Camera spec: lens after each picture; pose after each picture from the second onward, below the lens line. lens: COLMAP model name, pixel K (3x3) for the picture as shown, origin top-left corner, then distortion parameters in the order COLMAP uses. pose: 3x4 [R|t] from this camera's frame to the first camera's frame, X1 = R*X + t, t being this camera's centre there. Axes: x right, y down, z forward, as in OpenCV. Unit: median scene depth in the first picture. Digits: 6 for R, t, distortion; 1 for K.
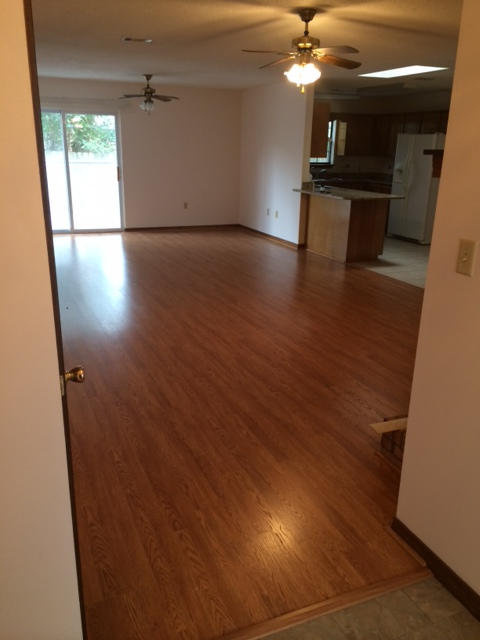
lens RADIAL K [[552.7, 0, 240.0], [0, 552.7, 320.0], [0, 0, 1]] dist [0.068288, -0.011254]
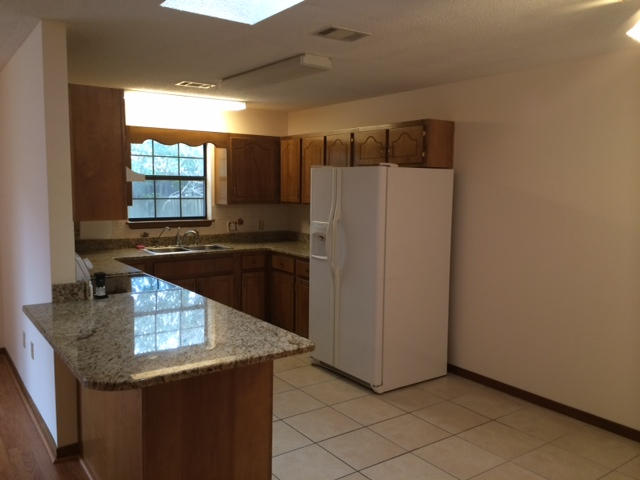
lens RADIAL K [[552.7, 0, 323.4], [0, 552.7, 238.0], [0, 0, 1]] dist [0.068288, -0.011254]
pose [[0.976131, -0.029024, 0.215236, 0.180400], [0.072636, 0.977590, -0.197590, -0.167563], [-0.204678, 0.208508, 0.956364, 0.525755]]
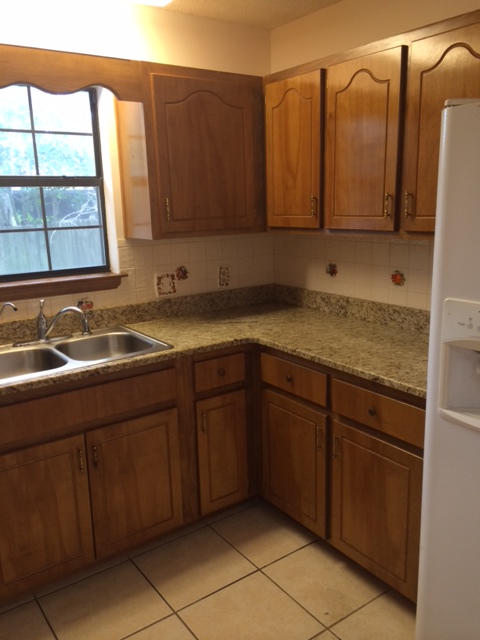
lens RADIAL K [[552.7, 0, 240.0], [0, 552.7, 320.0], [0, 0, 1]] dist [0.068288, -0.011254]
pose [[0.977431, -0.088098, 0.192010, 0.195983], [0.106384, 0.990504, -0.087085, -0.266415], [-0.182514, 0.105547, 0.977522, 0.861443]]
